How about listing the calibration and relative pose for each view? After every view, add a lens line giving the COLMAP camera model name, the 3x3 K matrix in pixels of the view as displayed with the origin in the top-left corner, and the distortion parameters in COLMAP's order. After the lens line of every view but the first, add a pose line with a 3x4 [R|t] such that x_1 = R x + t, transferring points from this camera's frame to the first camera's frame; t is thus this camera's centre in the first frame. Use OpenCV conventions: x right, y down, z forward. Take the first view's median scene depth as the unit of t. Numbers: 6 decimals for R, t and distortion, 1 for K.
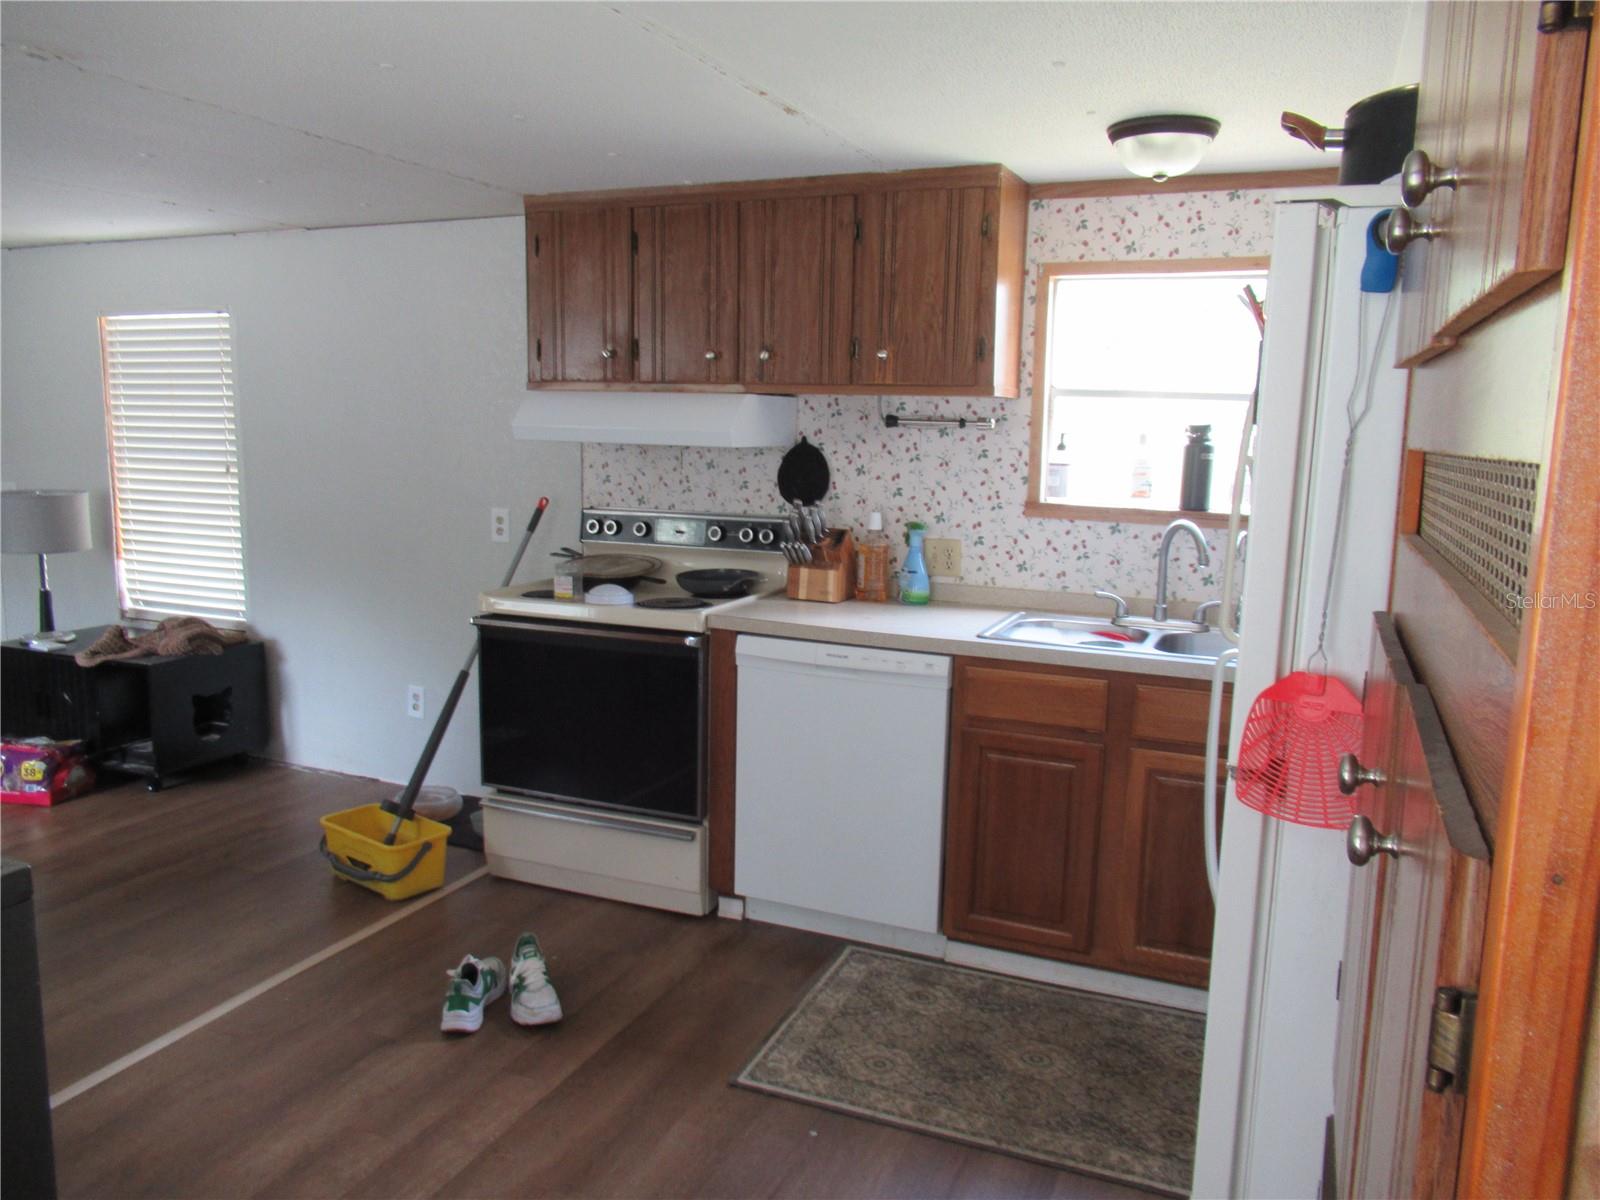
lens RADIAL K [[1191.8, 0, 800.0], [0, 1191.8, 600.0], [0, 0, 1]] dist [-0.002668, -0.005882]
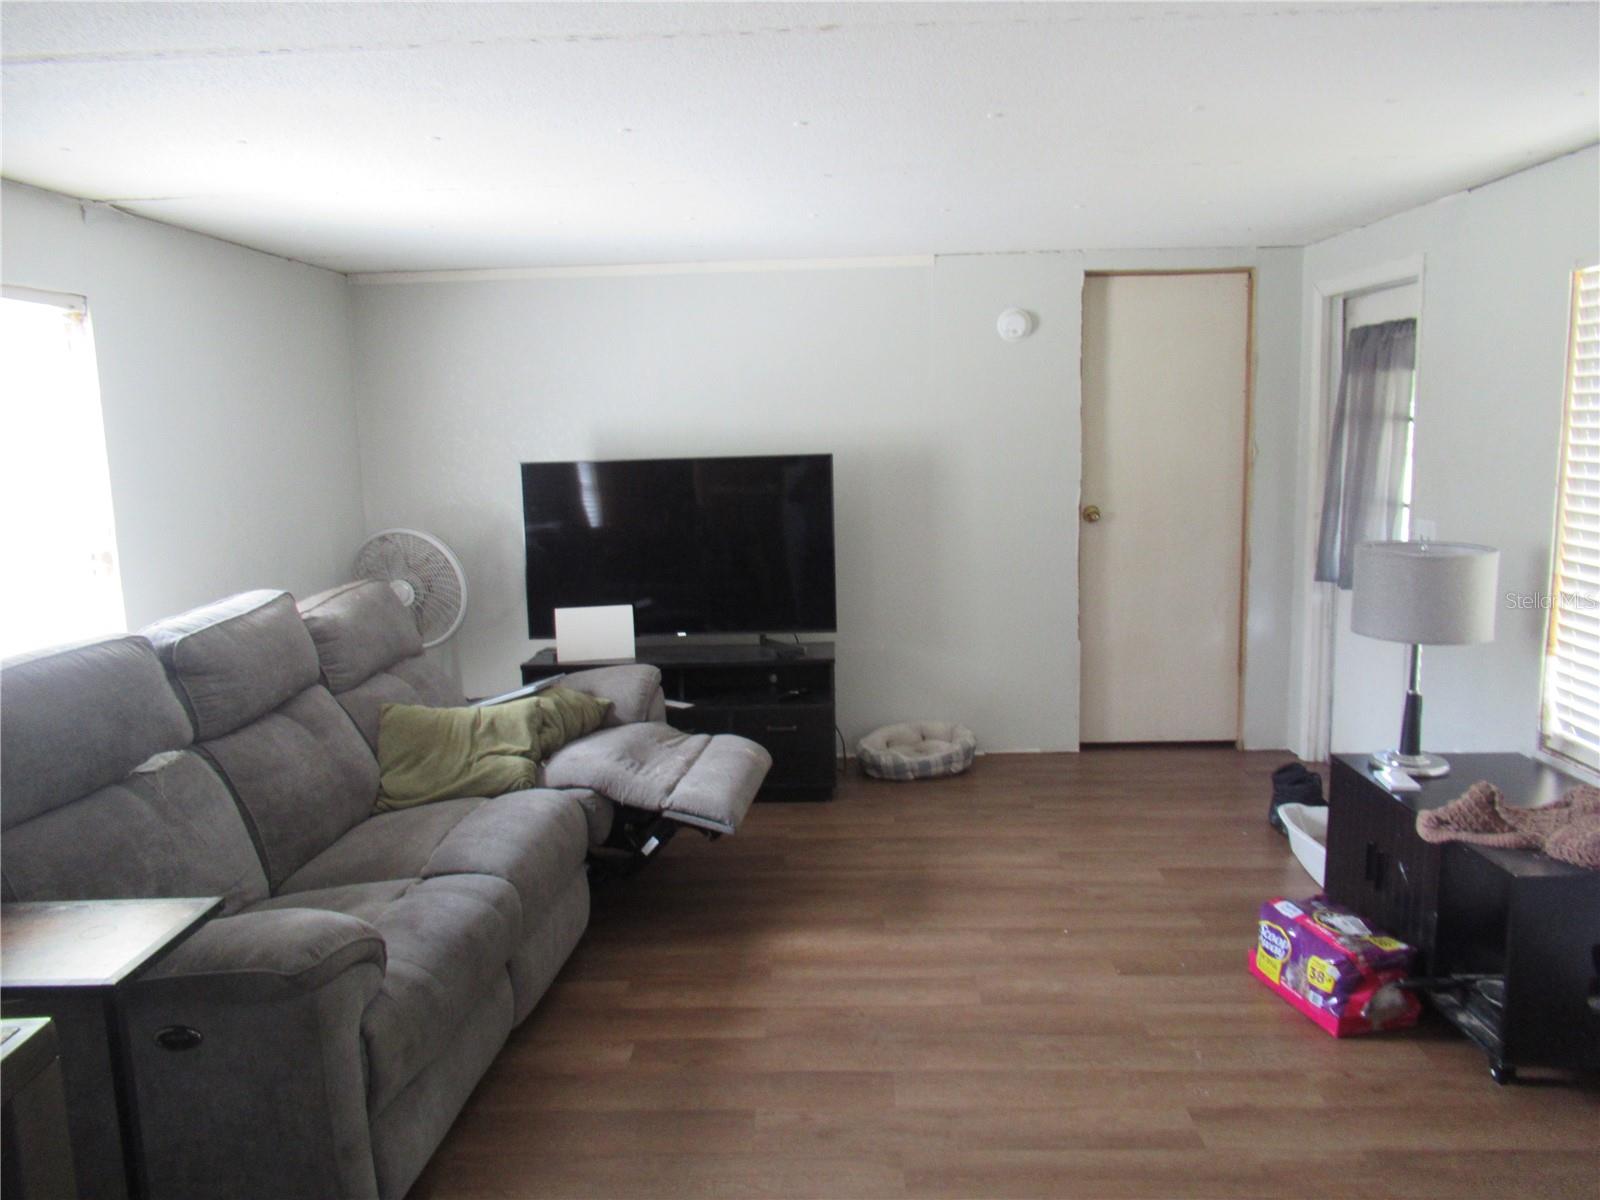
lens RADIAL K [[1159.2, 0, 800.0], [0, 1159.2, 600.0], [0, 0, 1]] dist [0.001235, 0.001087]
pose [[0.352235, 0.119164, -0.928294, -0.155304], [-0.101898, 0.990848, 0.088529, -0.083785], [0.930348, 0.063409, 0.361154, 0.437835]]
